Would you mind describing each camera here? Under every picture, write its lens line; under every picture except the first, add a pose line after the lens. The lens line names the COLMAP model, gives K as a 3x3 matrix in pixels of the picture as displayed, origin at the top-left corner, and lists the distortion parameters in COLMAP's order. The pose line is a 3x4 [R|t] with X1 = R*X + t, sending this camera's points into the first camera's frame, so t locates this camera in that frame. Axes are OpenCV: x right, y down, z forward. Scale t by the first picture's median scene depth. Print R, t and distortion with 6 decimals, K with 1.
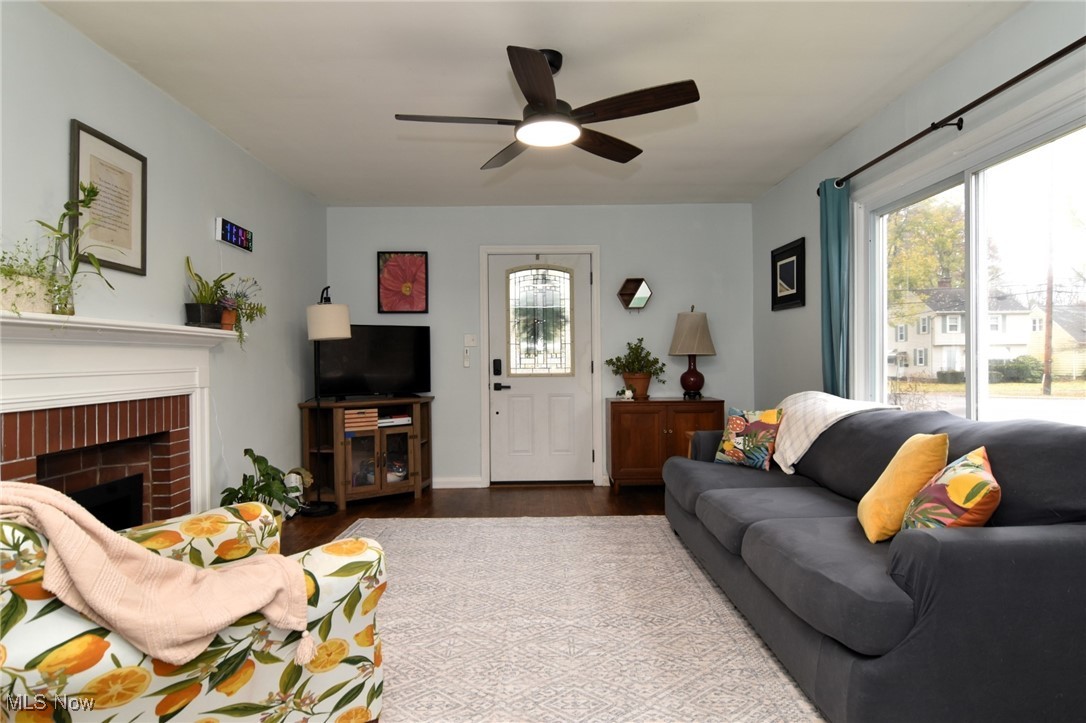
lens RADIAL K [[596.0, 0, 543.0], [0, 596.0, 361.5], [0, 0, 1]] dist [-0.002707, -0.010739]
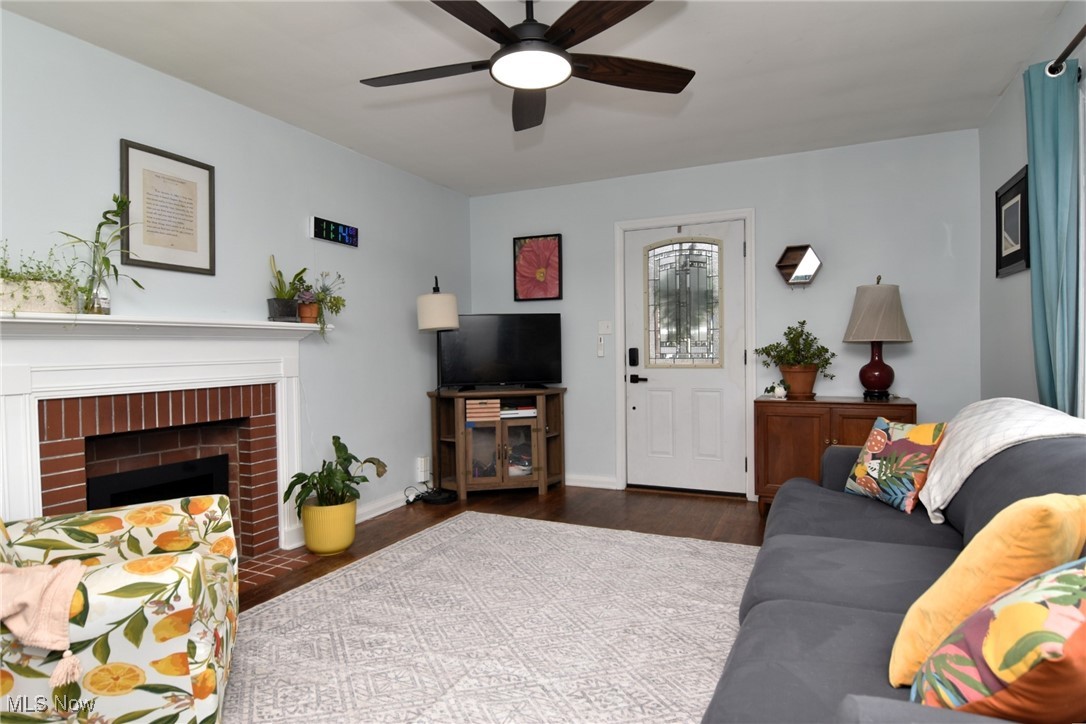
lens RADIAL K [[596.0, 0, 543.0], [0, 596.0, 362.0], [0, 0, 1]] dist [-0.002707, -0.010739]
pose [[0.906474, 0.007108, -0.422201, 0.276283], [0.002959, 0.999727, 0.023183, -0.006376], [0.422250, -0.022264, 0.906206, 0.207276]]
